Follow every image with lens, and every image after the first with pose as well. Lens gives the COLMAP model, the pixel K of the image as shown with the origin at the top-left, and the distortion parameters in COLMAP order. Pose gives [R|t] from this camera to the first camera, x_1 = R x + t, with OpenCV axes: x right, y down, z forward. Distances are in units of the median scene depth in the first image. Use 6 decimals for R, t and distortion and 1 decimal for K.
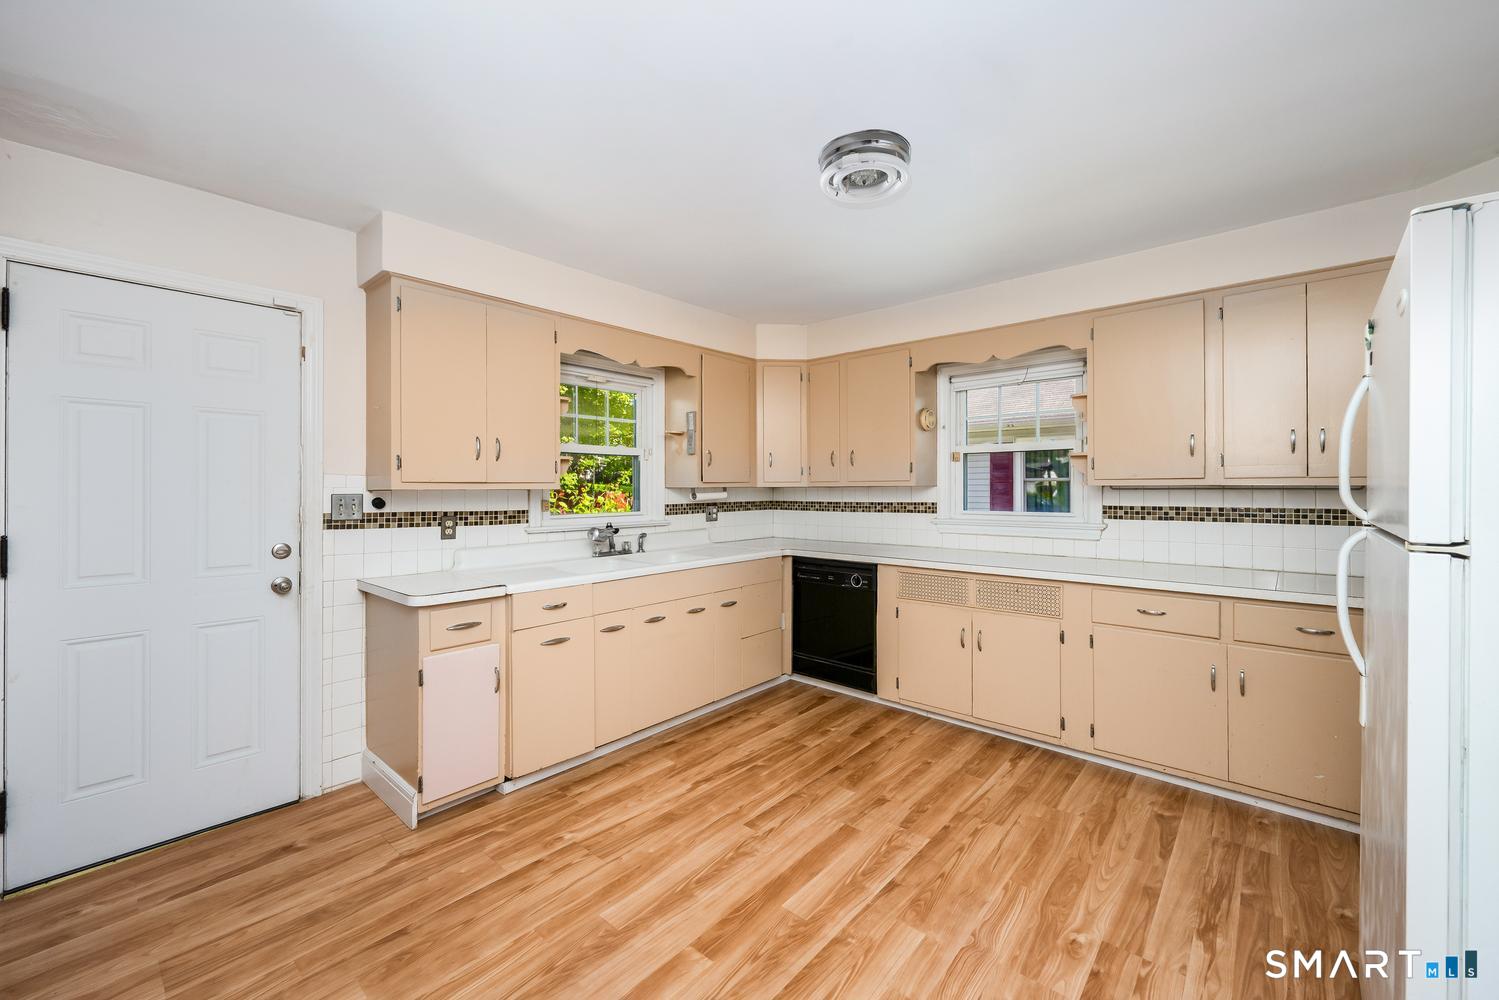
lens RADIAL K [[599.3, 0, 753.4], [0, 599.3, 489.2], [0, 0, 1]] dist [0.000168, -0.000110]
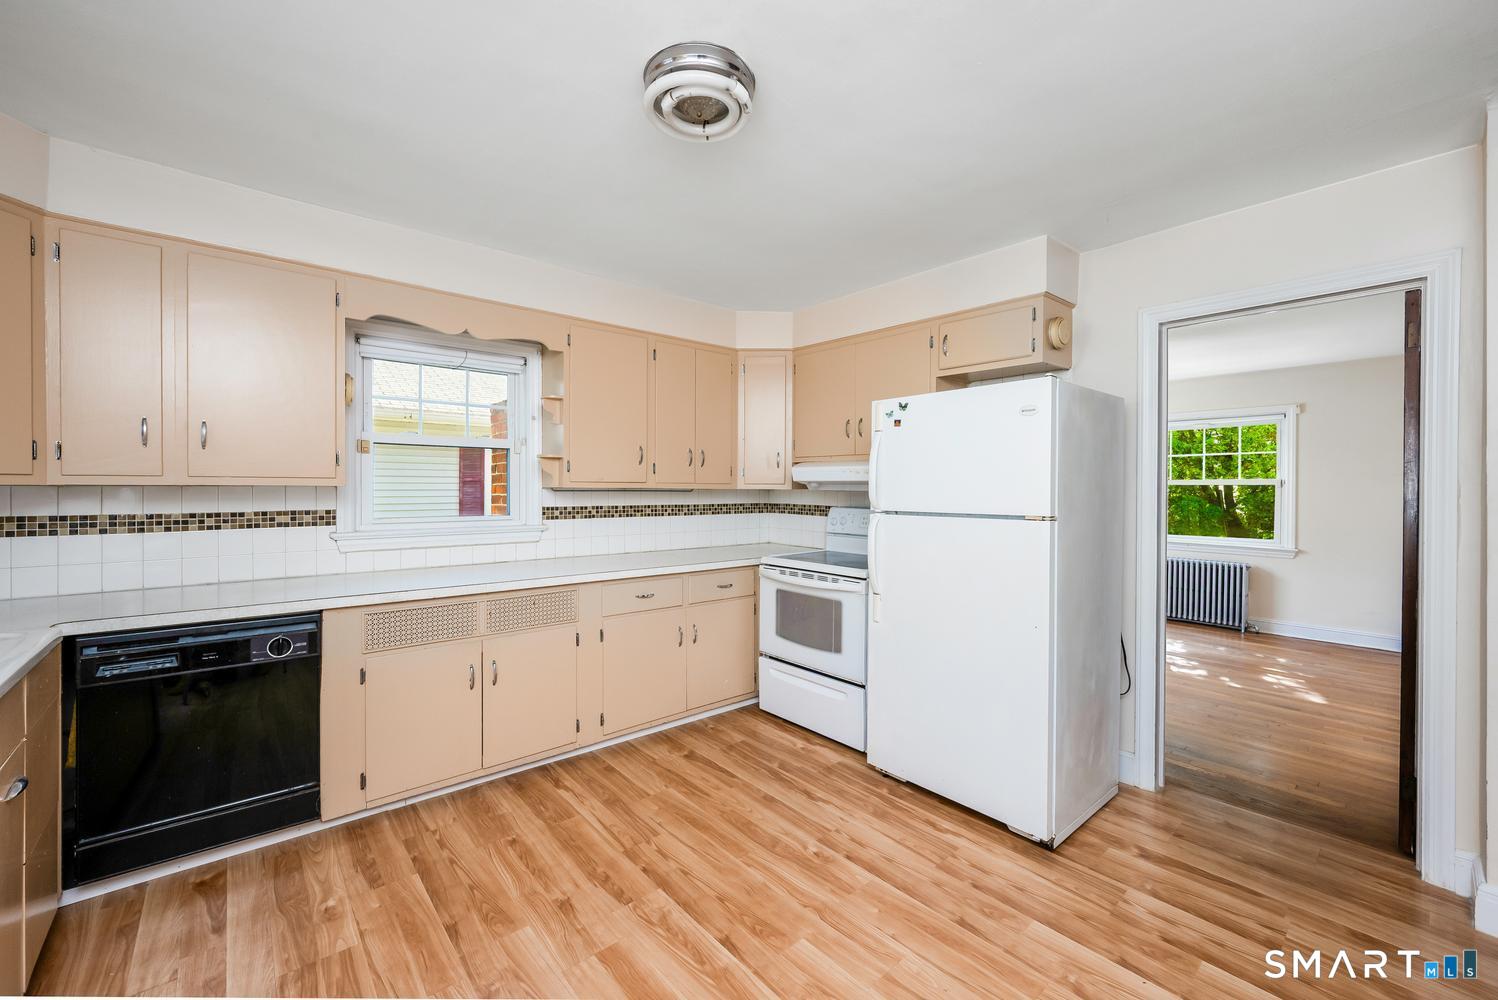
lens RADIAL K [[597.6, 0, 751.5], [0, 597.6, 497.2], [0, 0, 1]] dist [-0.001167, -0.000213]
pose [[0.143889, -0.007550, 0.989565, -0.417347], [0.001350, 0.999971, 0.007433, 0.004239], [-0.989593, 0.000267, 0.143895, 0.566547]]
